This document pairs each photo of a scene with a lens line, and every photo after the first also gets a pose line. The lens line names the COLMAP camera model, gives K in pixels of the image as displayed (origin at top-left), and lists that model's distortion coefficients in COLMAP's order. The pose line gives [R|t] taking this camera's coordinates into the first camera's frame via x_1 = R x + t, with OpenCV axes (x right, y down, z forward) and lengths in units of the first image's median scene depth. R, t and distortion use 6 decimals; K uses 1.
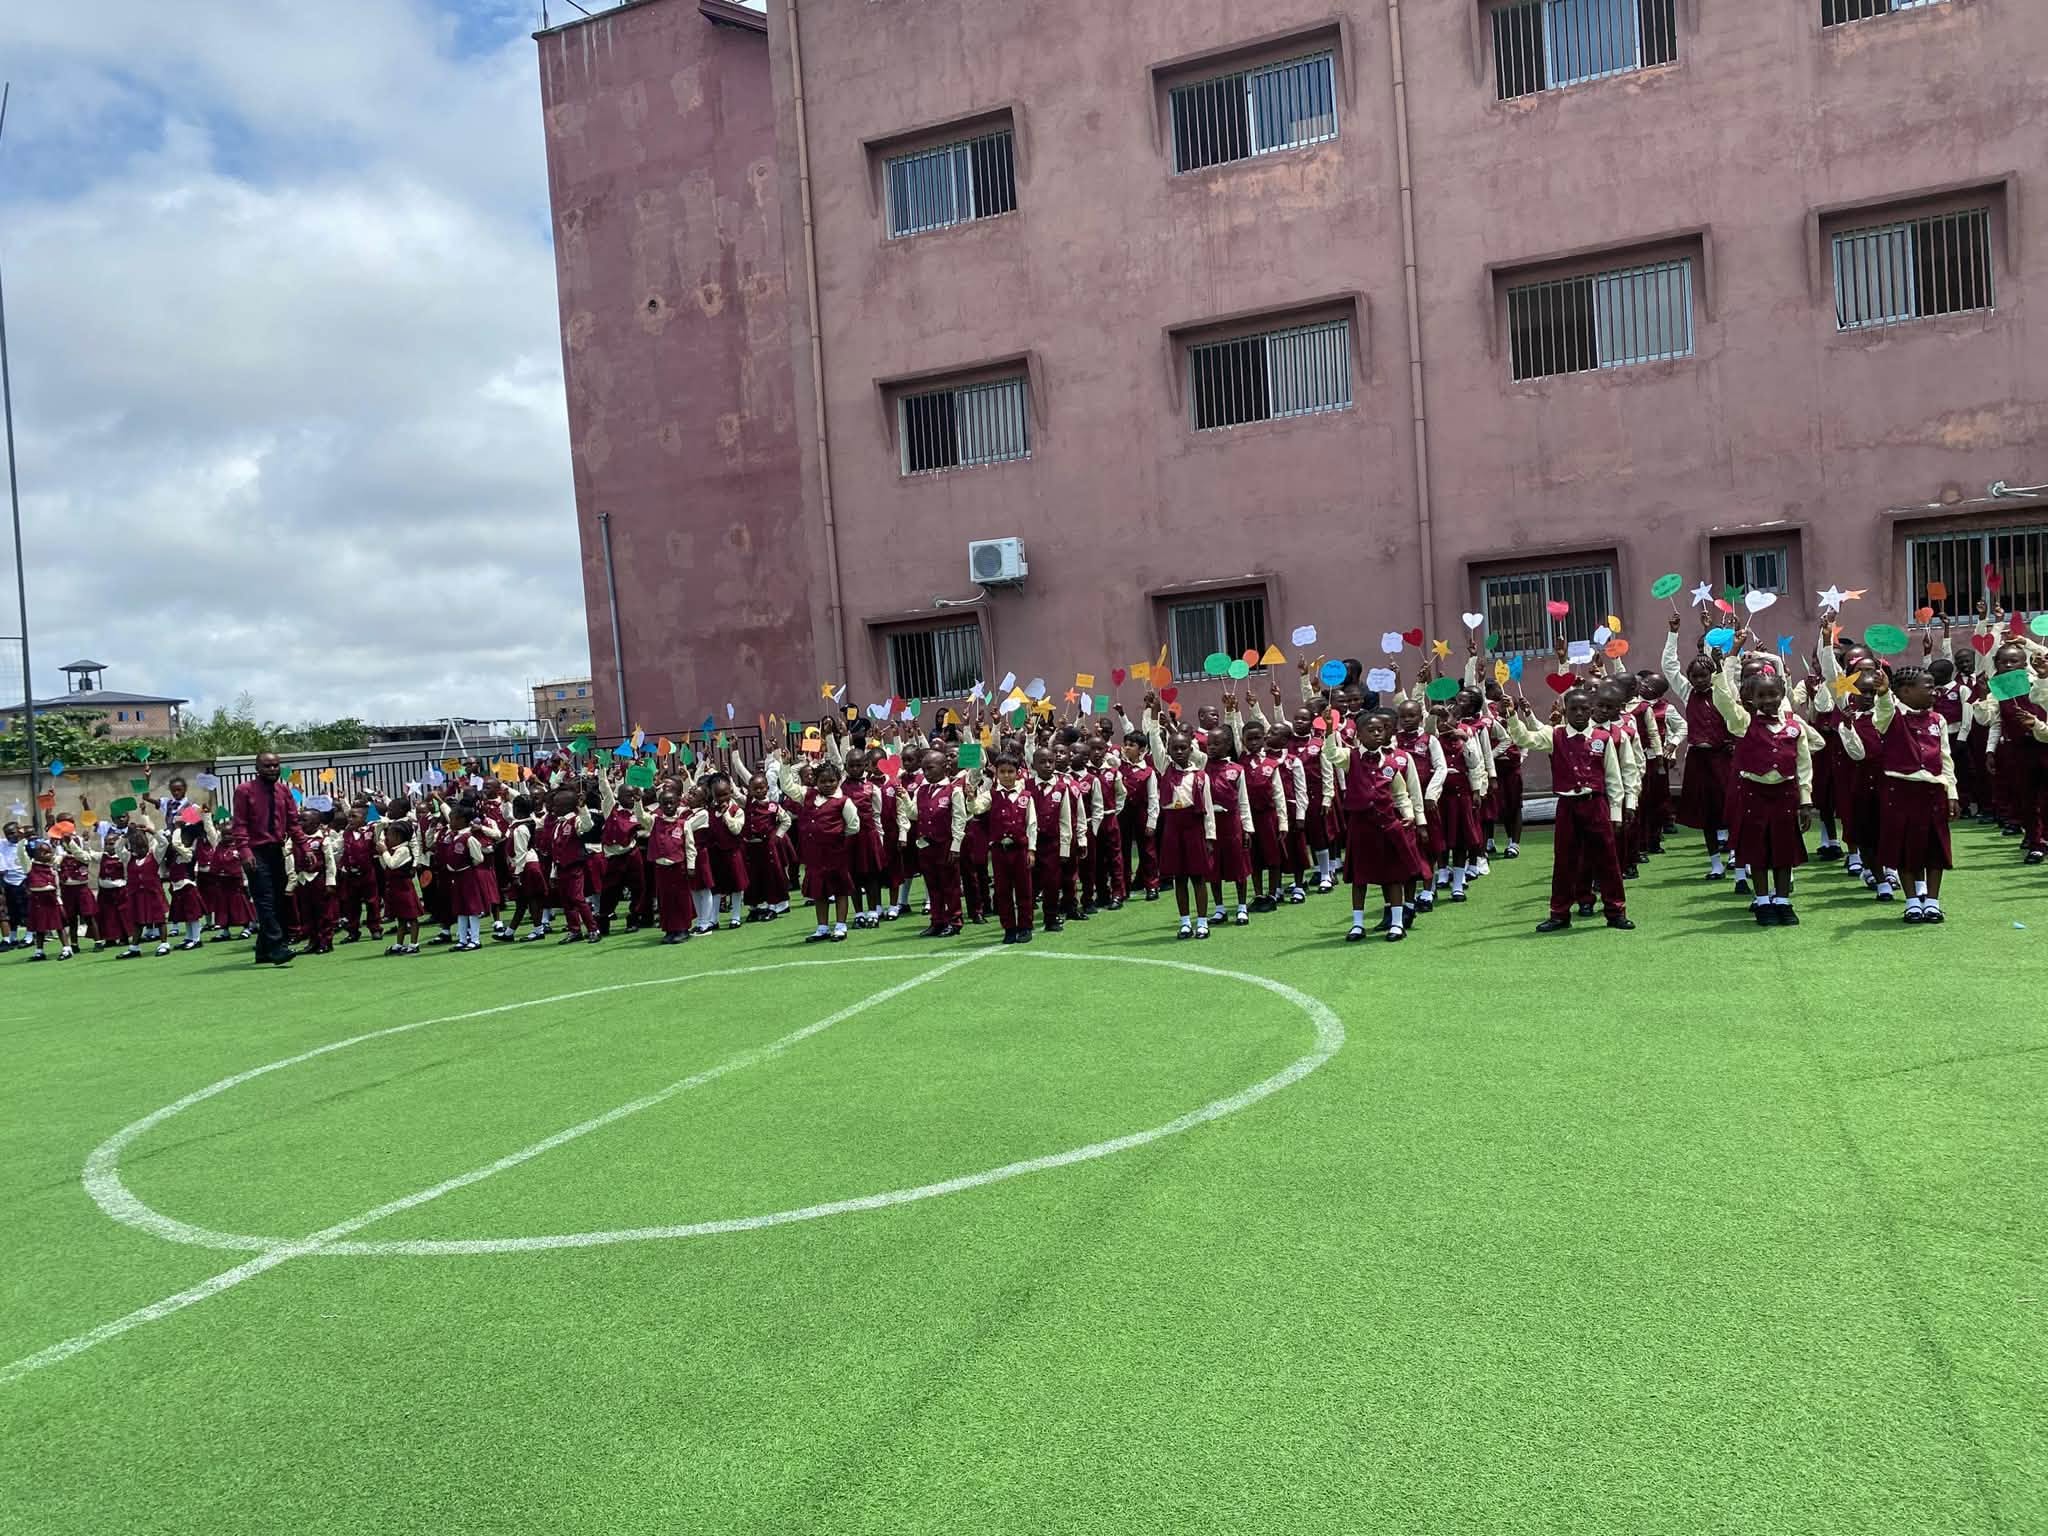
lens RADIAL K [[1567.3, 0, 996.5], [0, 1567.3, 791.4], [0, 0, 1]] dist [0.001481, -0.004731]
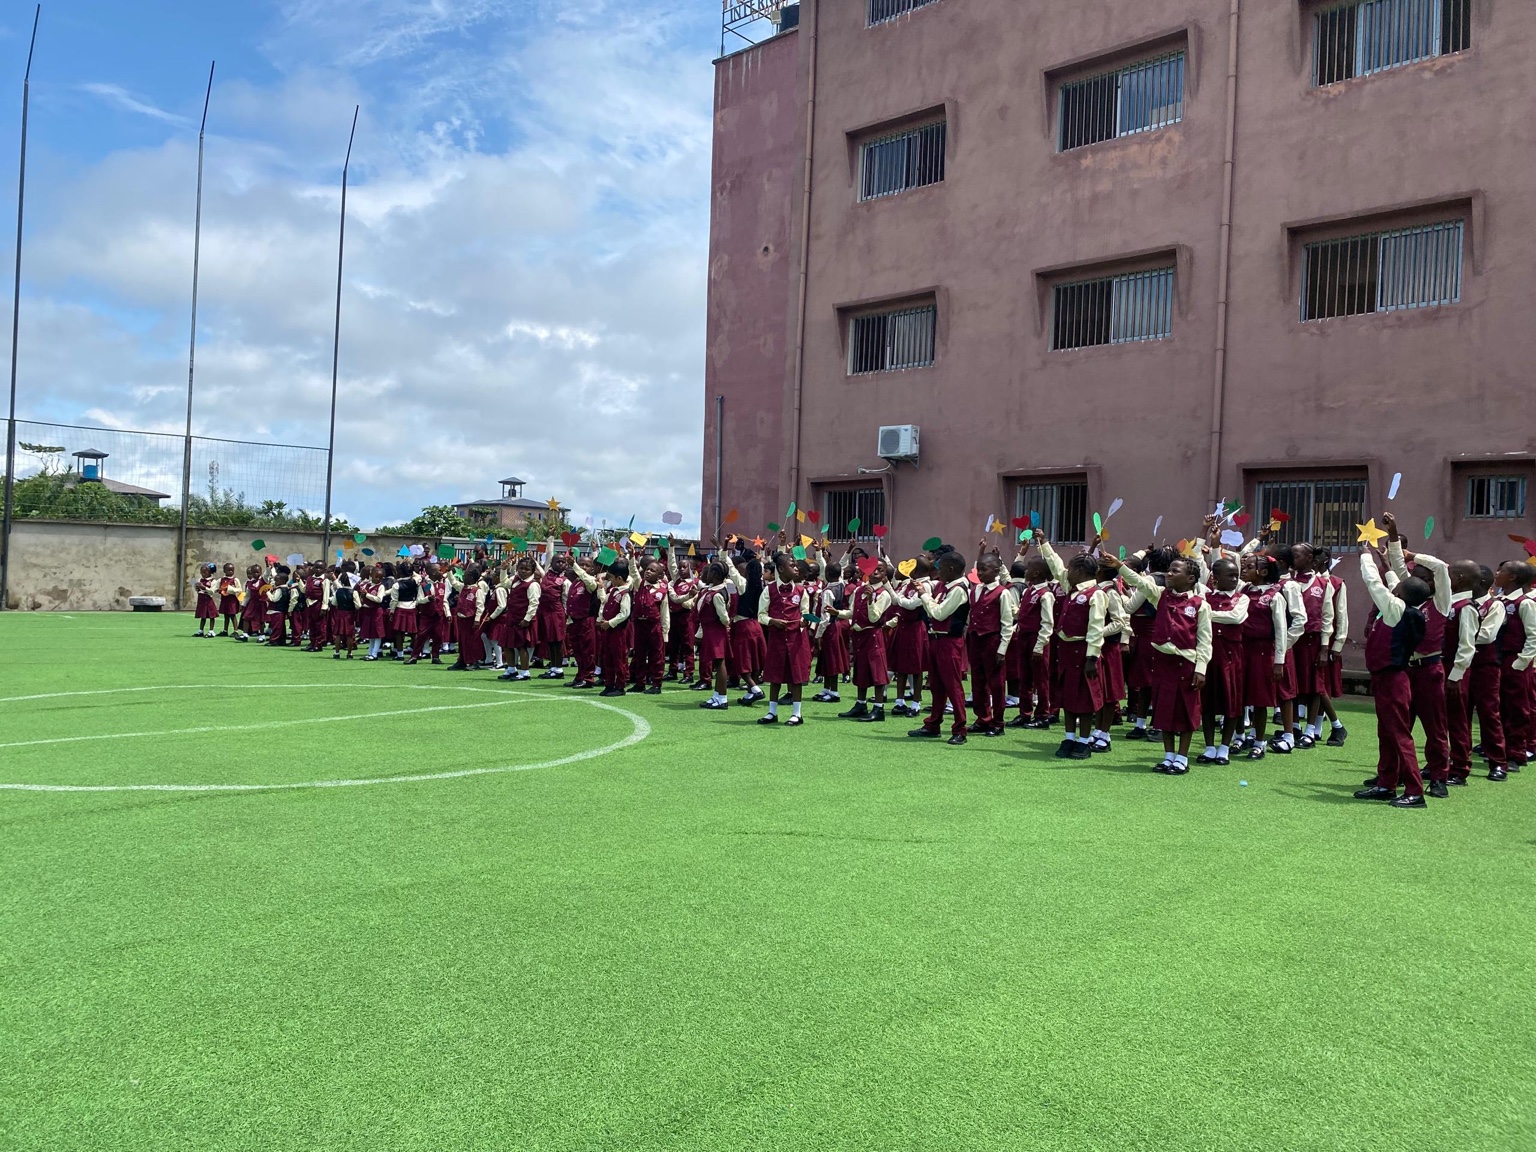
lens RADIAL K [[1175.5, 0, 747.4], [0, 1175.5, 593.6], [0, 0, 1]] dist [0.001481, -0.004731]
pose [[0.935986, 0.113600, -0.333205, 0.248312], [-0.120269, 0.992741, 0.000616, -0.004802], [0.330857, 0.039497, 0.942854, 0.022500]]
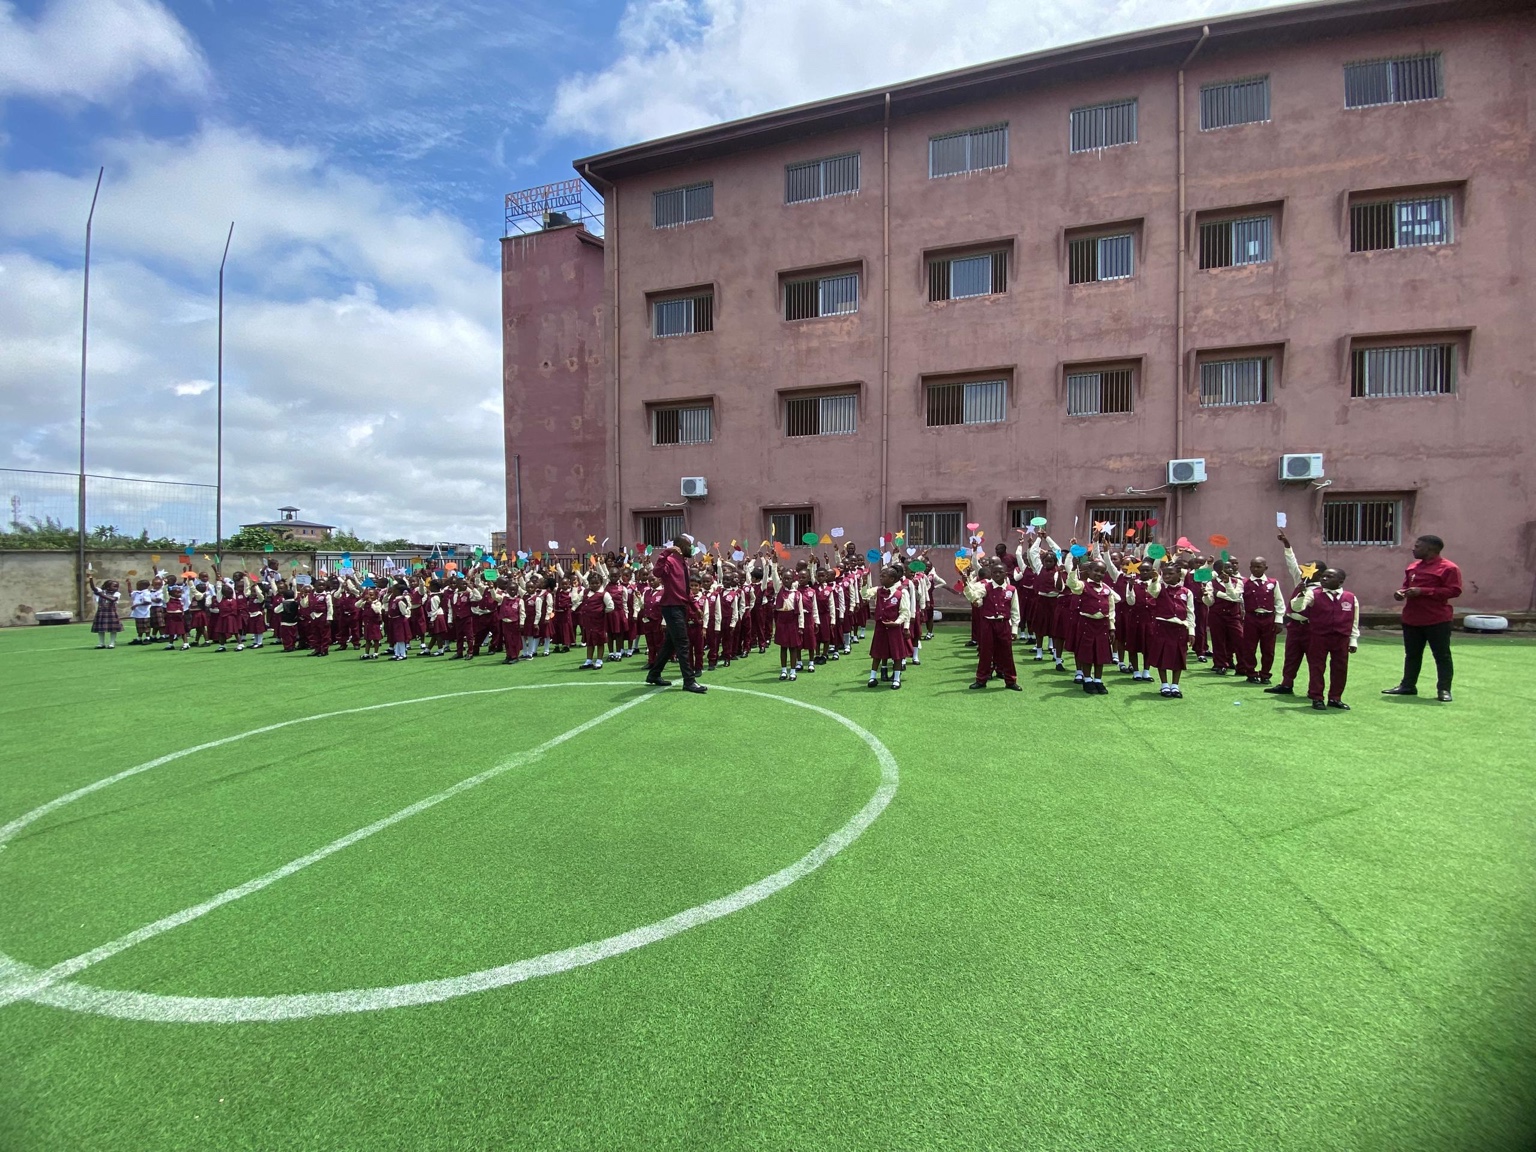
lens RADIAL K [[621.5, 0, 759.1], [0, 621.5, 582.3], [0, 0, 1]] dist [0.019702, -0.021644]
pose [[0.990834, 0.066827, 0.117401, -0.002071], [-0.065105, 0.997708, -0.018438, -0.003873], [-0.118364, 0.010626, 0.992913, 0.131813]]
